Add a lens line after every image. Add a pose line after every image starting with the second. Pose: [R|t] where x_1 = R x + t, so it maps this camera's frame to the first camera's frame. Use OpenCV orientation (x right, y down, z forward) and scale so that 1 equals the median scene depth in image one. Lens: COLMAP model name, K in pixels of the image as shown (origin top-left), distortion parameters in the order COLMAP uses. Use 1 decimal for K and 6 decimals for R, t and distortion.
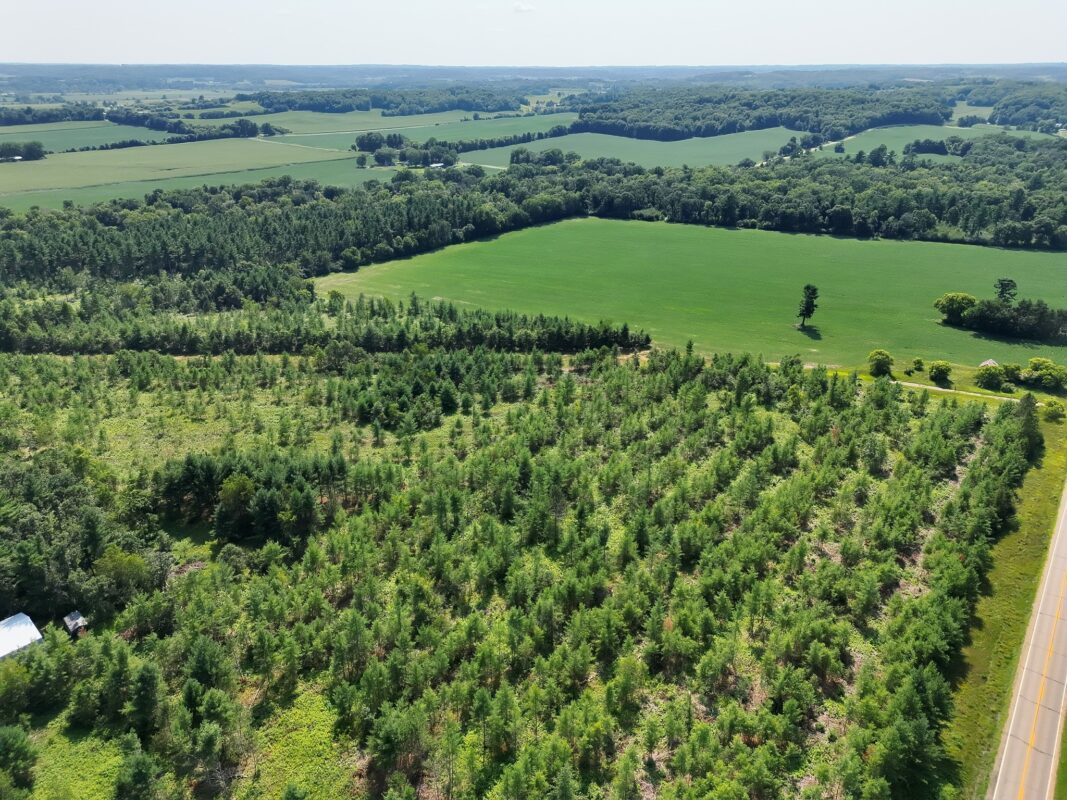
lens RADIAL K [[747.7, 0, 534.0], [0, 747.7, 400.8], [0, 0, 1]] dist [0.066767, -0.055565]
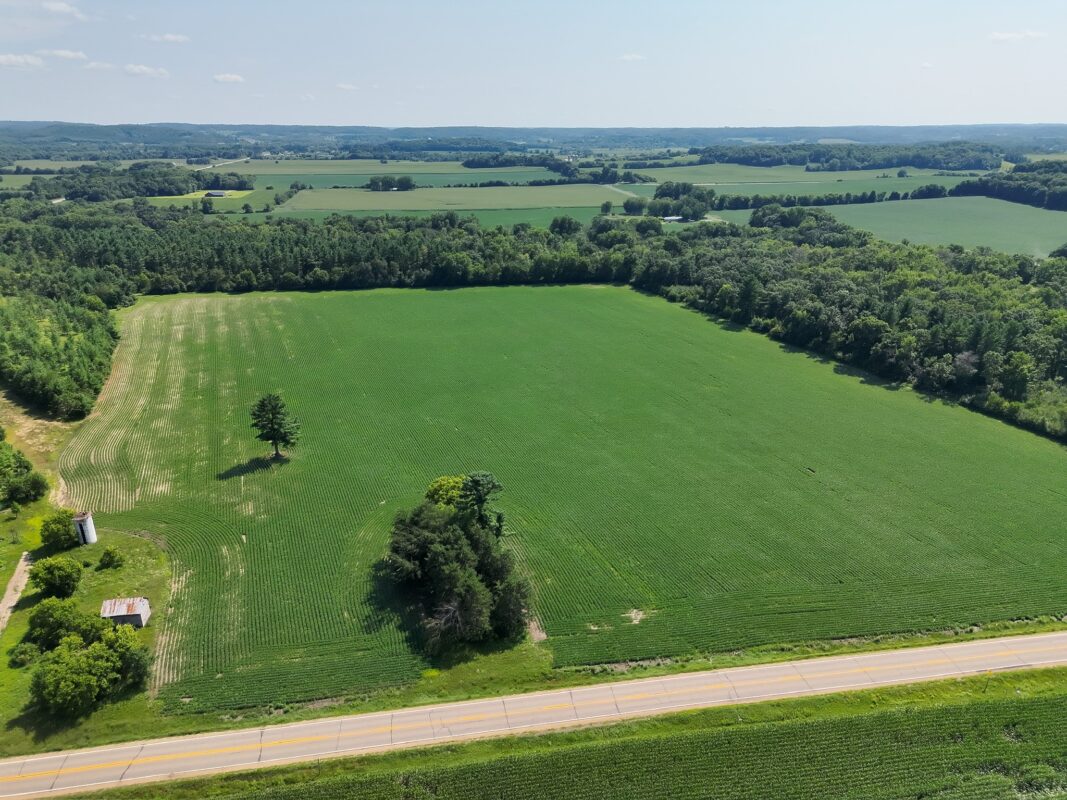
lens RADIAL K [[747.7, 0, 533.5], [0, 747.7, 397.1], [0, 0, 1]] dist [0.066767, -0.055565]
pose [[0.741174, 0.228517, -0.631222, 0.549353], [-0.274876, 0.961149, 0.025201, -0.135571], [0.612457, 0.154830, 0.775193, 0.382881]]
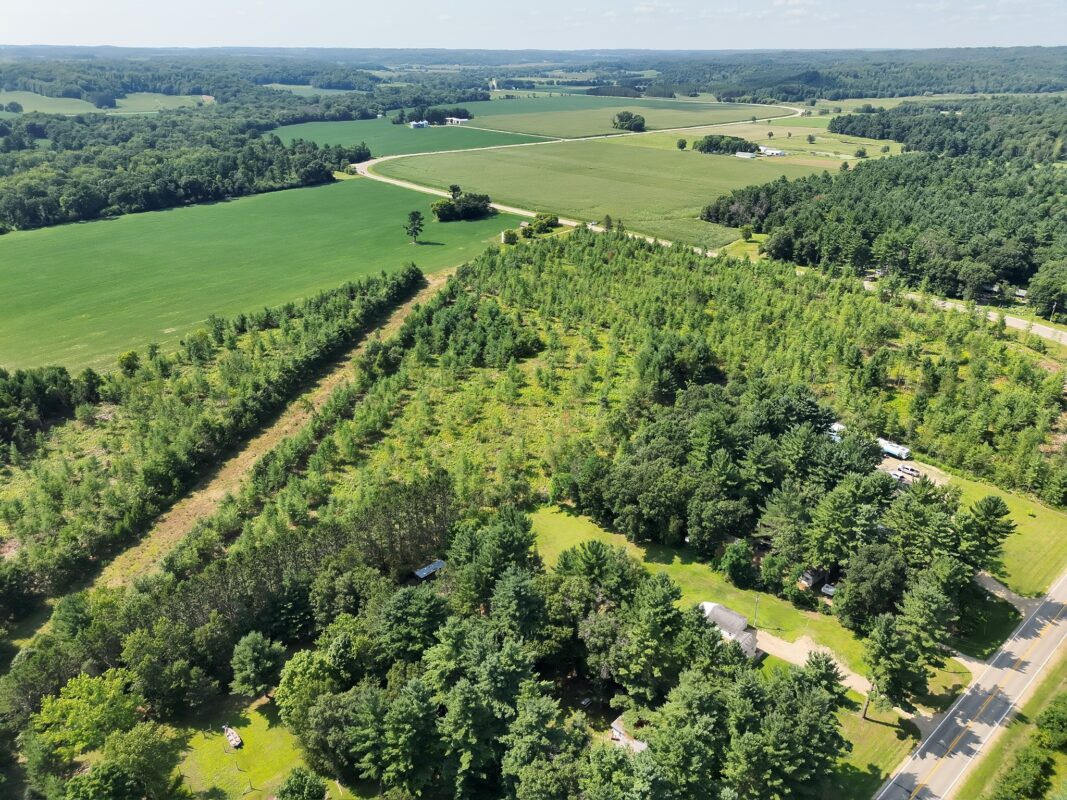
lens RADIAL K [[747.7, 0, 538.7], [0, 747.7, 395.8], [0, 0, 1]] dist [0.066767, -0.055565]
pose [[0.189321, -0.409488, 0.892456, -0.559703], [0.395665, 0.863652, 0.312338, -0.118402], [-0.898669, 0.293982, 0.325527, 0.265708]]
